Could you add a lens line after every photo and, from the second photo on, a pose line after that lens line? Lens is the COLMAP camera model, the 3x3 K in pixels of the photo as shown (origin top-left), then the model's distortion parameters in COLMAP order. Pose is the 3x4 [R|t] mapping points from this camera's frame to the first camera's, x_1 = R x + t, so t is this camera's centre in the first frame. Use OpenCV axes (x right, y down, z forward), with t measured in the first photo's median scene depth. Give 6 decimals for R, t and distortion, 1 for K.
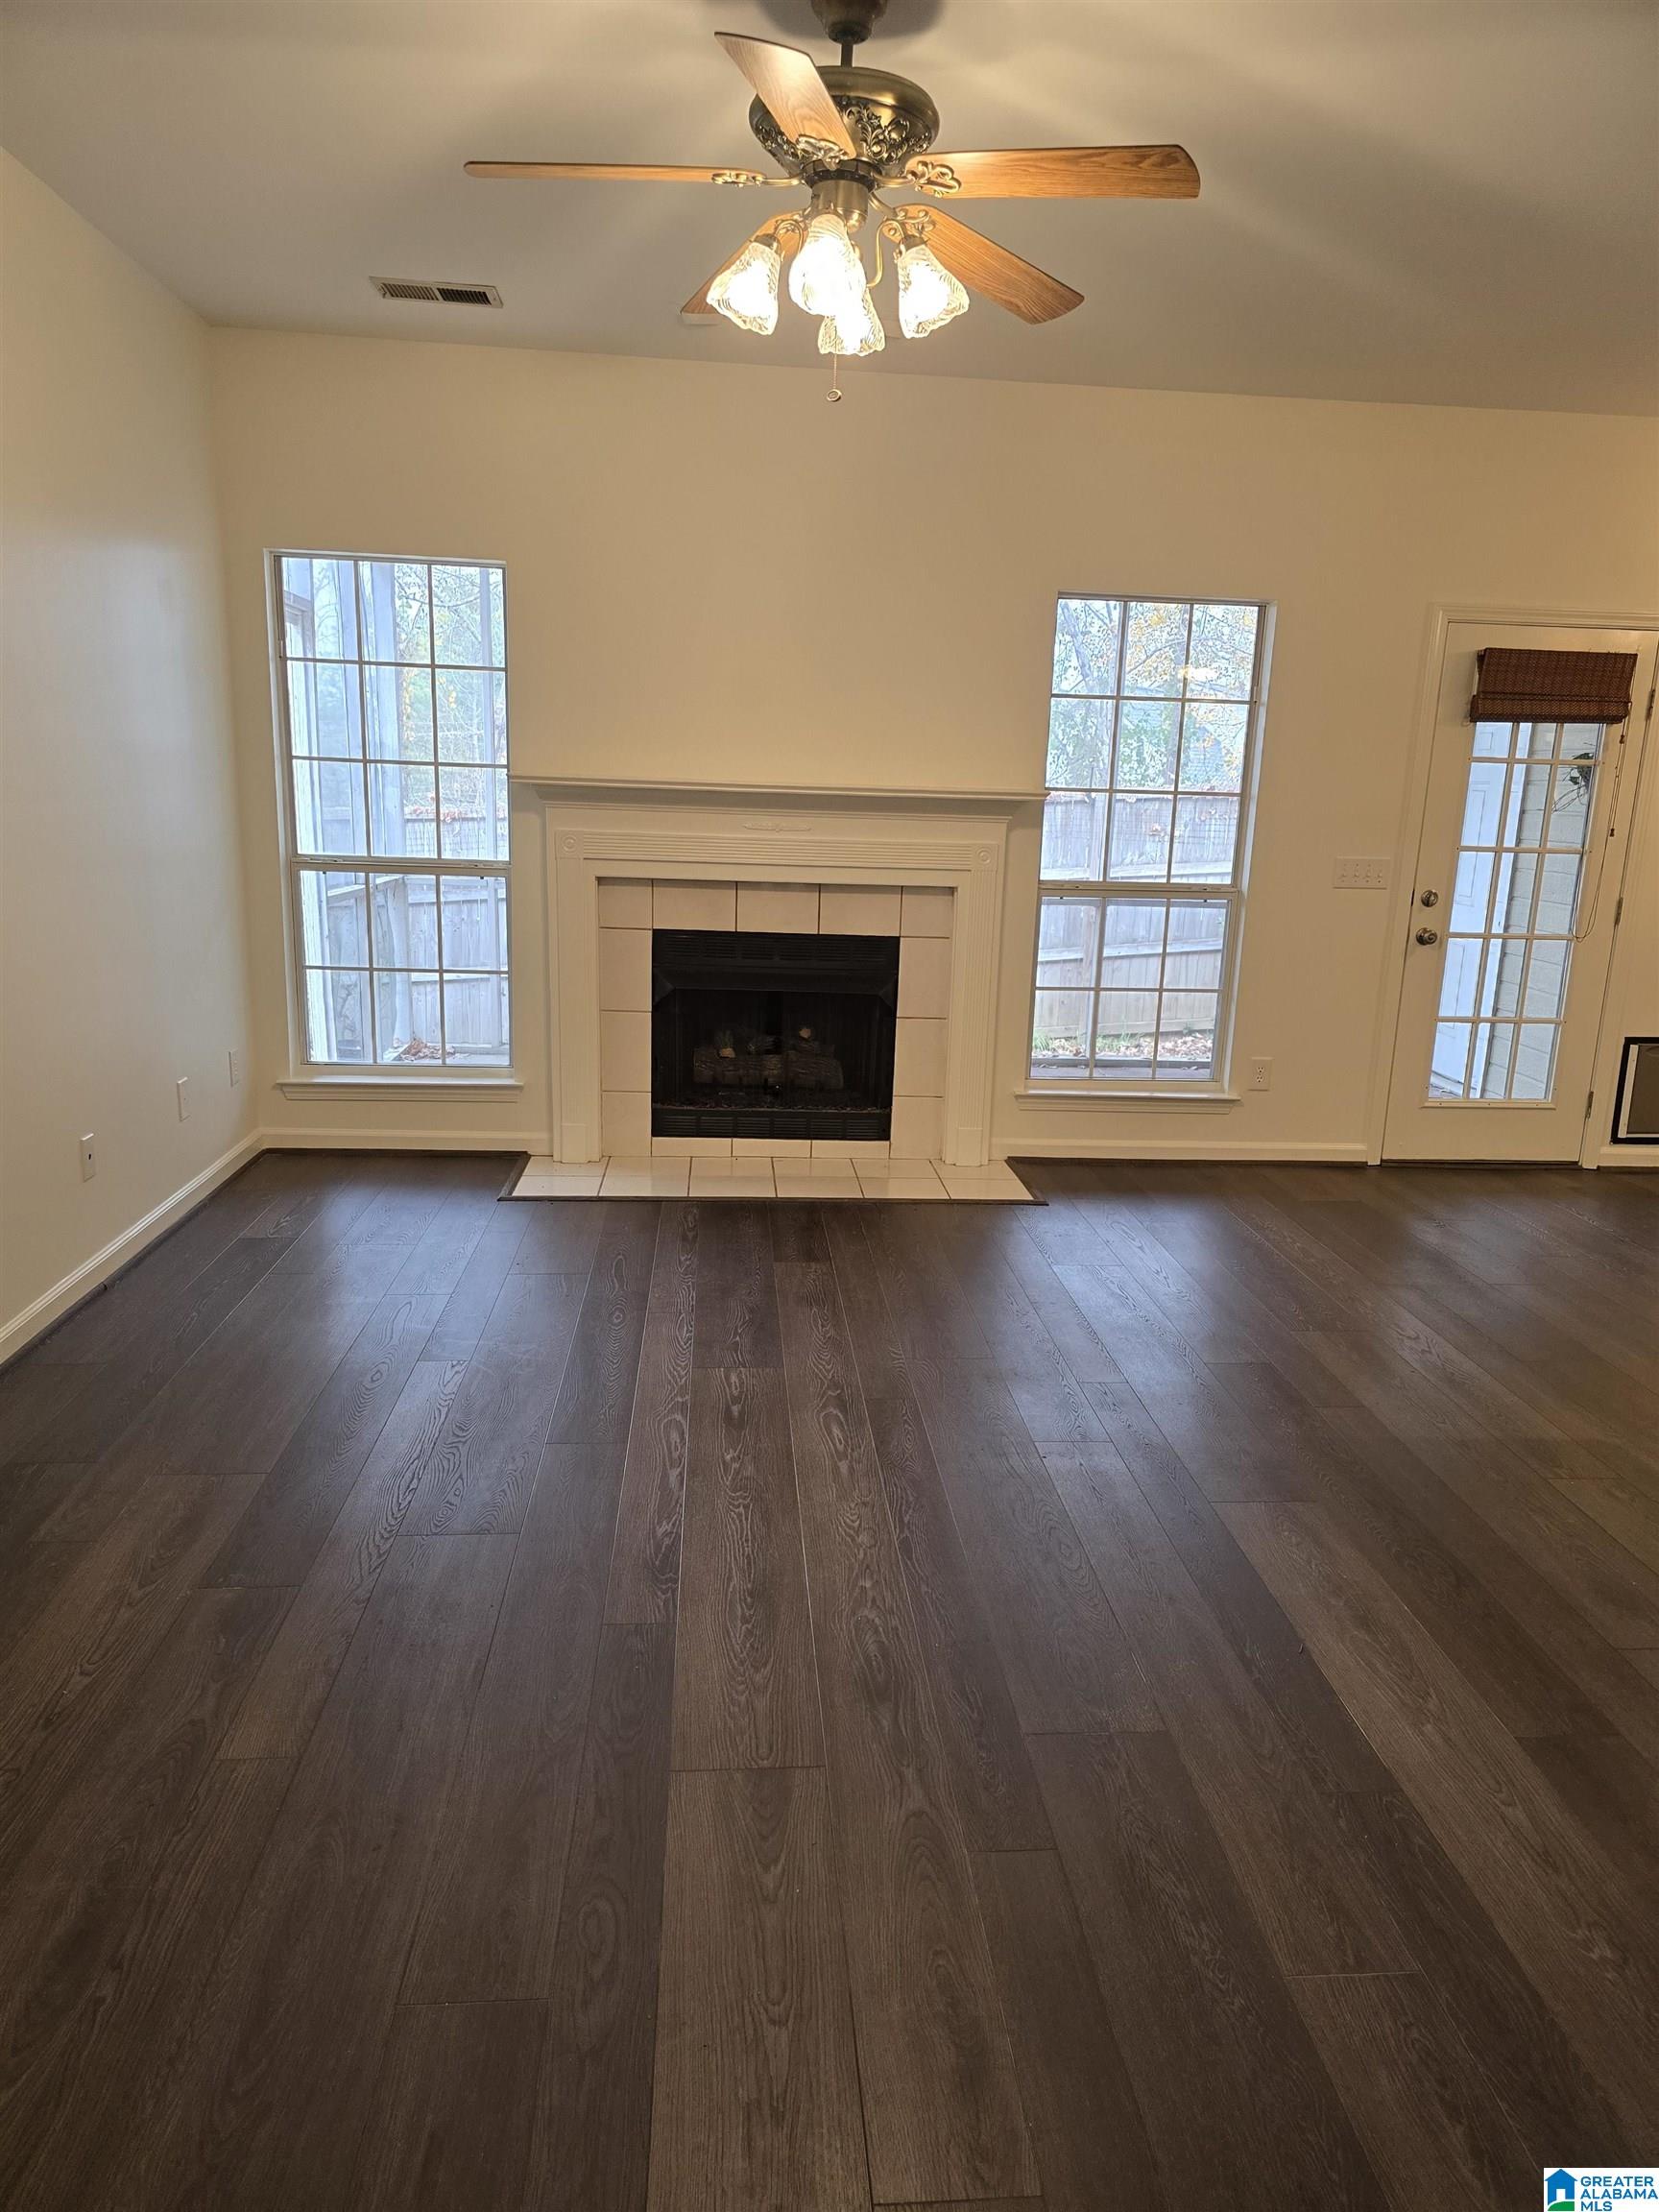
lens RADIAL K [[1483.4, 0, 830.7], [0, 1483.4, 1112.1], [0, 0, 1]] dist [0.028606, -0.006916]
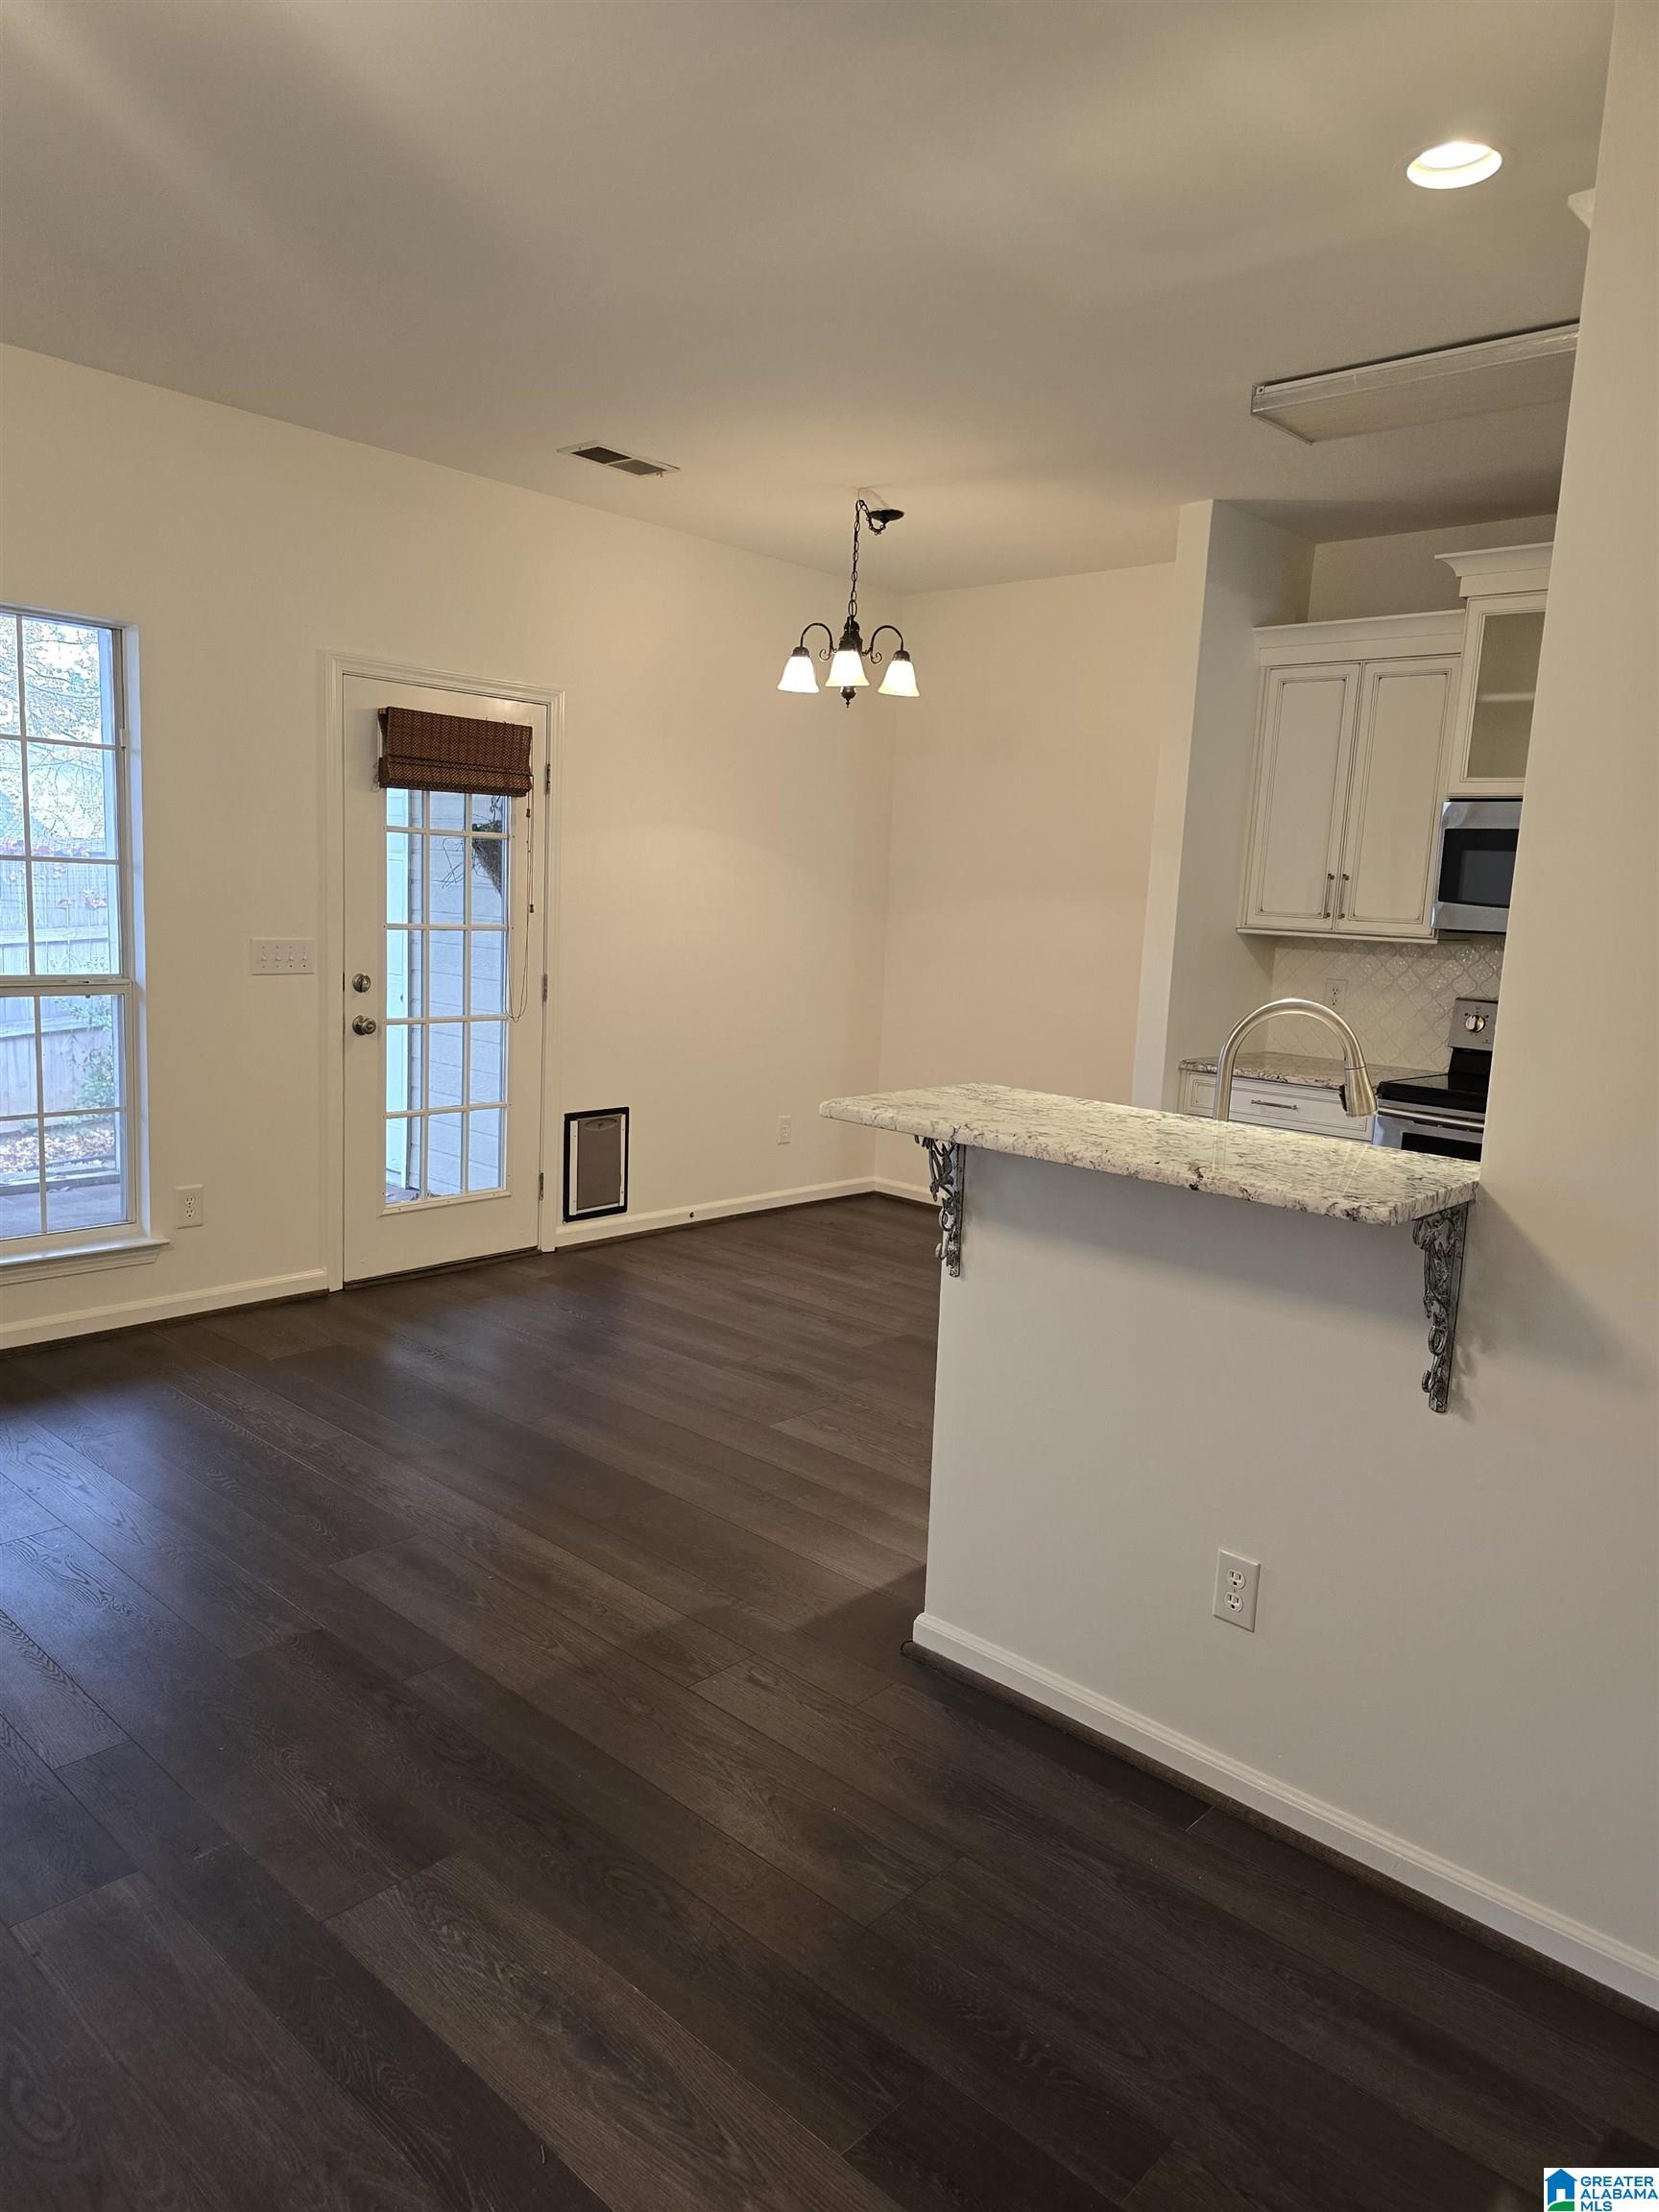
lens RADIAL K [[1483.4, 0, 834.7], [0, 1483.4, 1094.7], [0, 0, 1]] dist [0.028606, -0.006916]
pose [[0.725556, -0.096707, 0.681334, -0.002372], [0.126898, 0.991900, 0.005654, -0.046711], [-0.676362, 0.082357, 0.731951, 0.169600]]
